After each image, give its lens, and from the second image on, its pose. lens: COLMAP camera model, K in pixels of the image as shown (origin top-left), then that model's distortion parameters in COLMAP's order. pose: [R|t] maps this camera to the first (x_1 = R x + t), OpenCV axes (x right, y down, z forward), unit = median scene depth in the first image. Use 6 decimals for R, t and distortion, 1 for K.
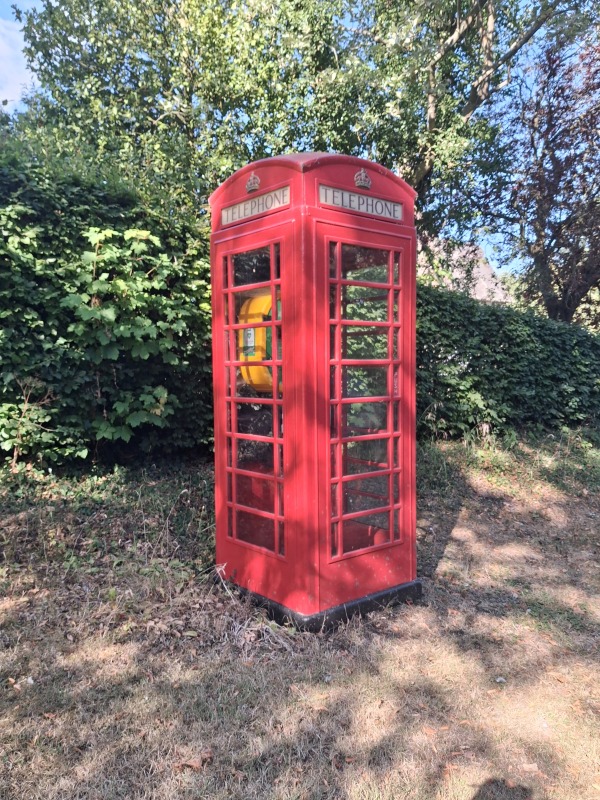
lens RADIAL K [[629.7, 0, 300.0], [0, 629.7, 400.0], [0, 0, 1]] dist [0.036032, -0.001004]
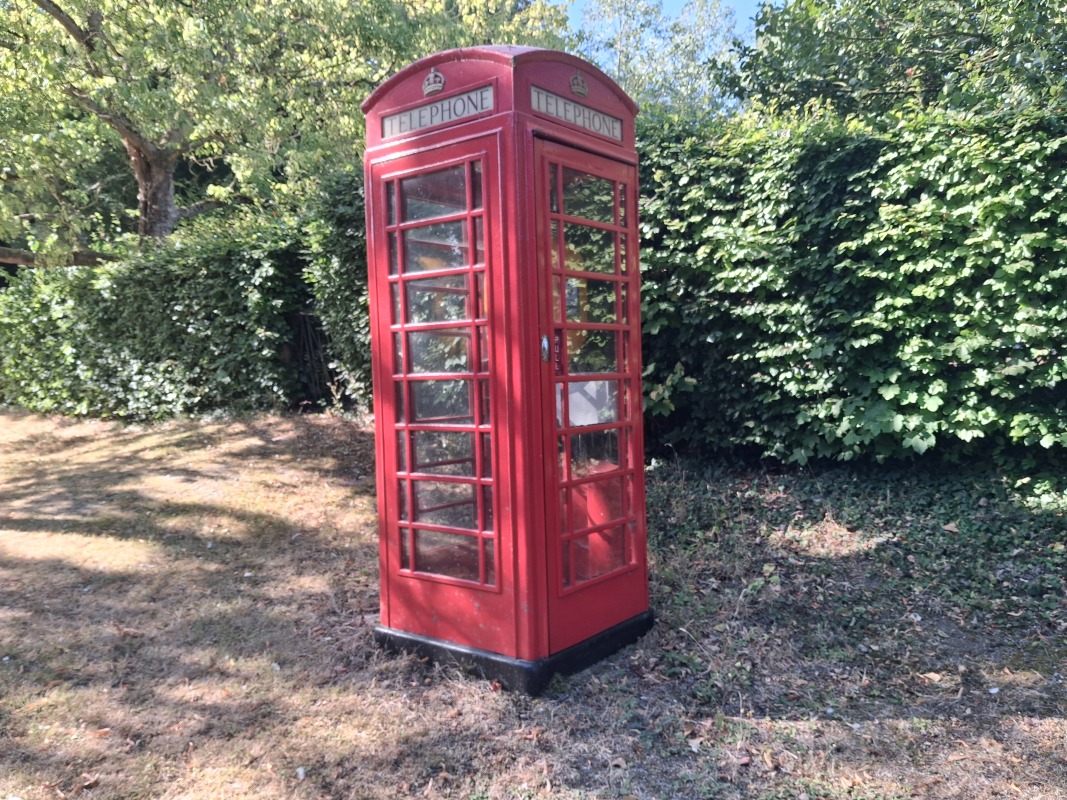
lens RADIAL K [[839.8, 0, 533.5], [0, 839.8, 400.0], [0, 0, 1]] dist [0.036032, -0.001004]
pose [[0.192150, 0.036609, -0.980682, 1.176948], [-0.018735, 0.999259, 0.033631, -0.007761], [0.981187, 0.011911, 0.192693, 0.976874]]
